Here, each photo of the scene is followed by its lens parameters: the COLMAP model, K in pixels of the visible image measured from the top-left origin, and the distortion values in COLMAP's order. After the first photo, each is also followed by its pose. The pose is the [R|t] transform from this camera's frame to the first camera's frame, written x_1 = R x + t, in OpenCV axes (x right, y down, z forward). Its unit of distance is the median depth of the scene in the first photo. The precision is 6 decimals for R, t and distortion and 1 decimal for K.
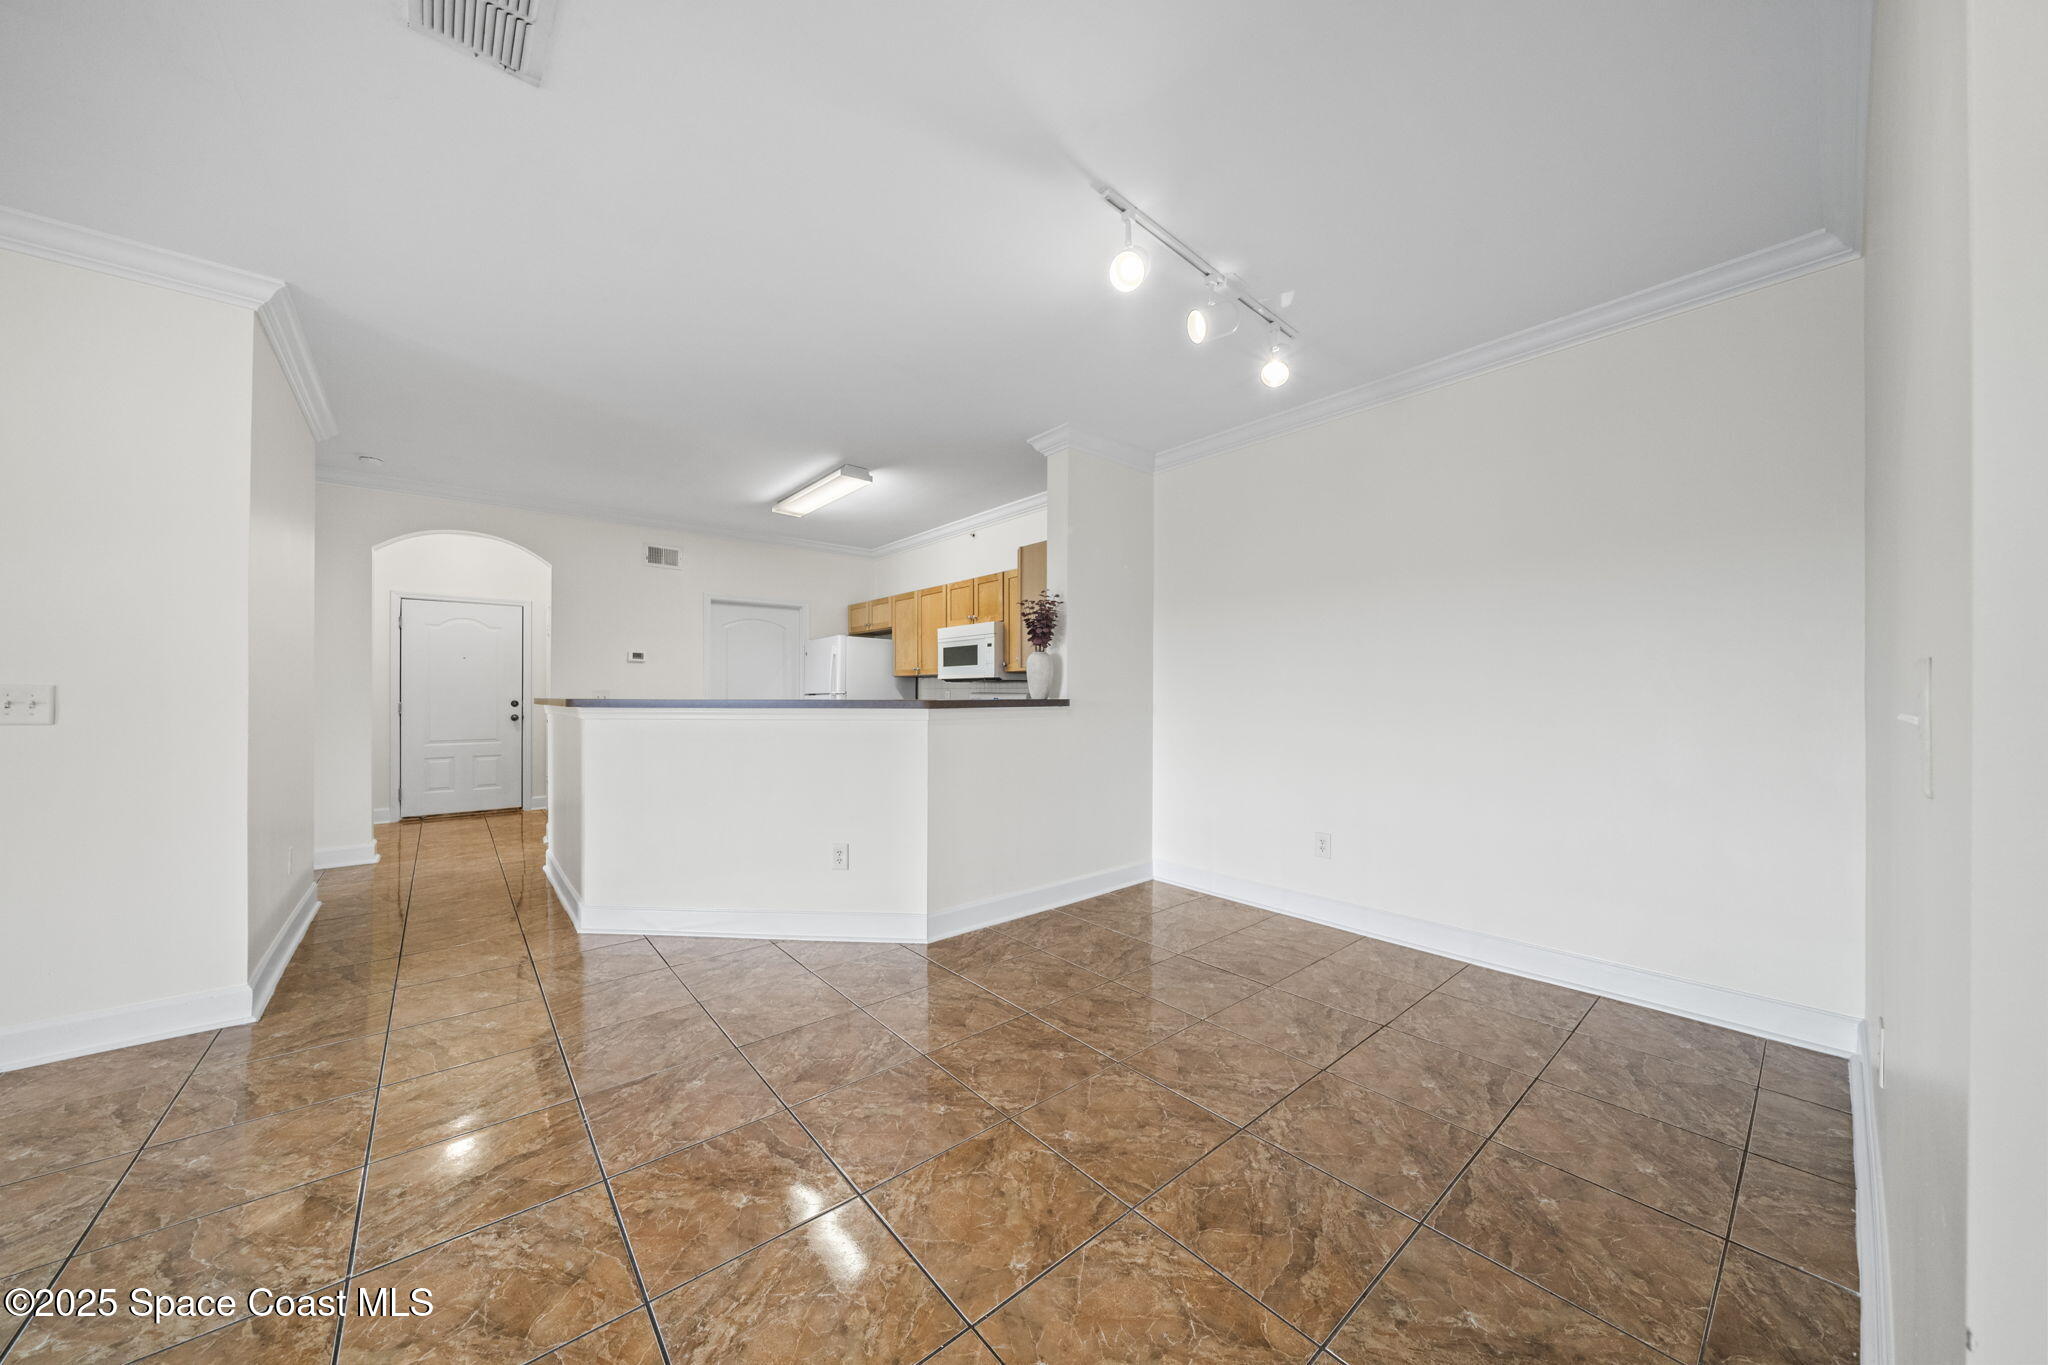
lens RADIAL K [[701.3, 0, 1034.4], [0, 701.3, 681.0], [0, 0, 1]] dist [-0.001482, -0.000014]
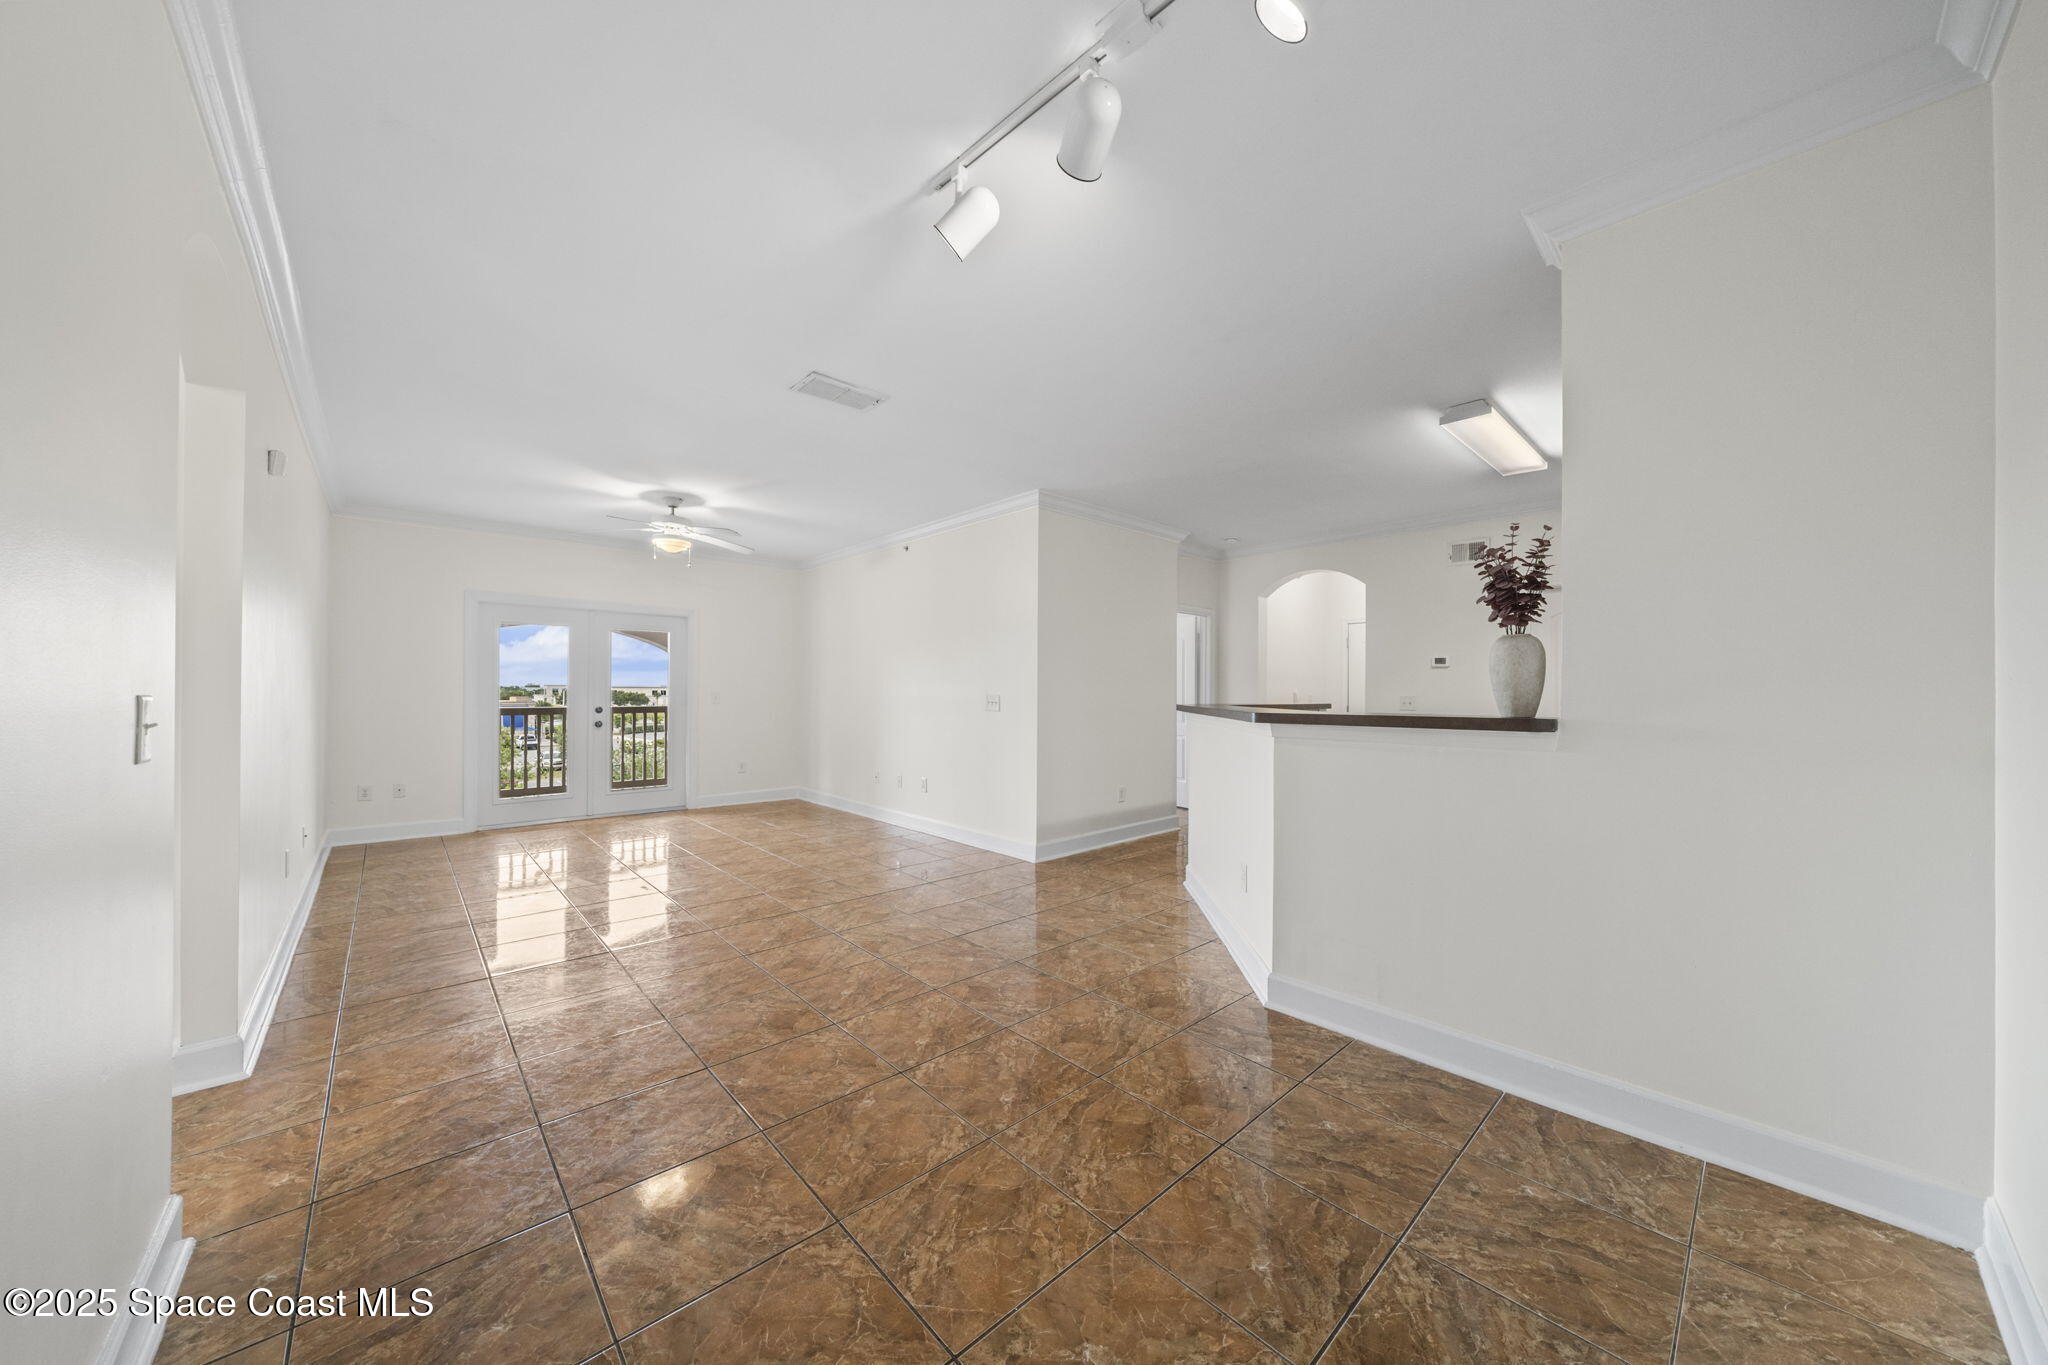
lens RADIAL K [[699.3, 0, 1030.7], [0, 699.3, 688.7], [0, 0, 1]] dist [0.000784, 0.000037]
pose [[0.029511, -0.006075, -0.999546, 0.830274], [0.015402, 0.999866, -0.005622, -0.002921], [0.999446, -0.015229, 0.029601, 0.870585]]
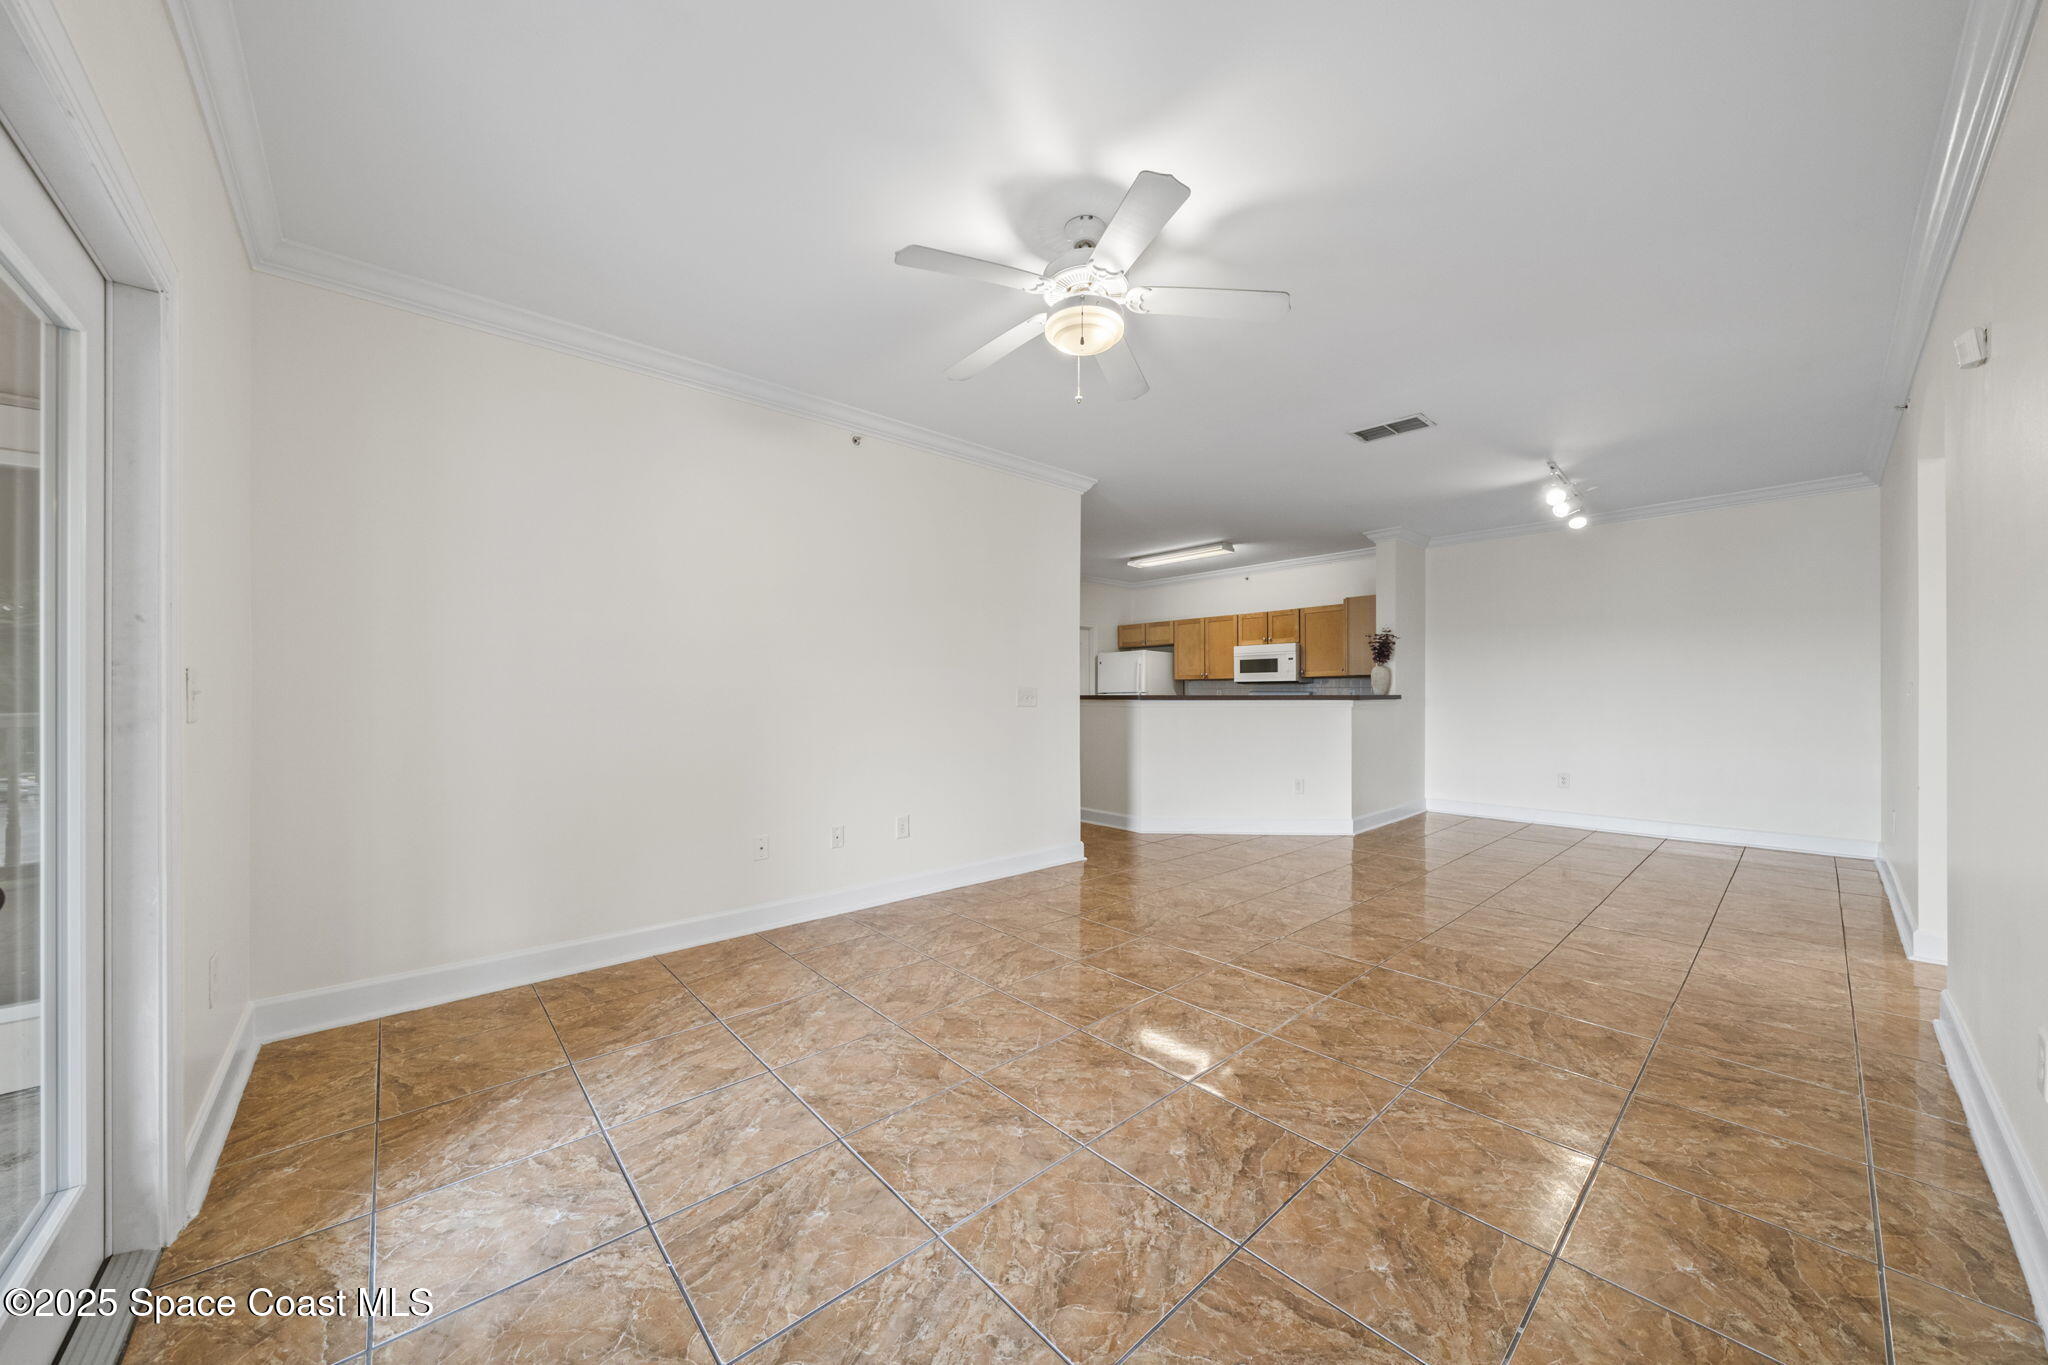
lens RADIAL K [[717.3, 0, 1023.9], [0, 717.3, 695.3], [0, 0, 1]] dist [-0.001306, -0.000029]
pose [[0.999752, -0.003173, 0.022052, -1.236406], [0.002687, 0.999753, 0.022041, -0.018036], [-0.022116, -0.021977, 0.999514, -0.932150]]
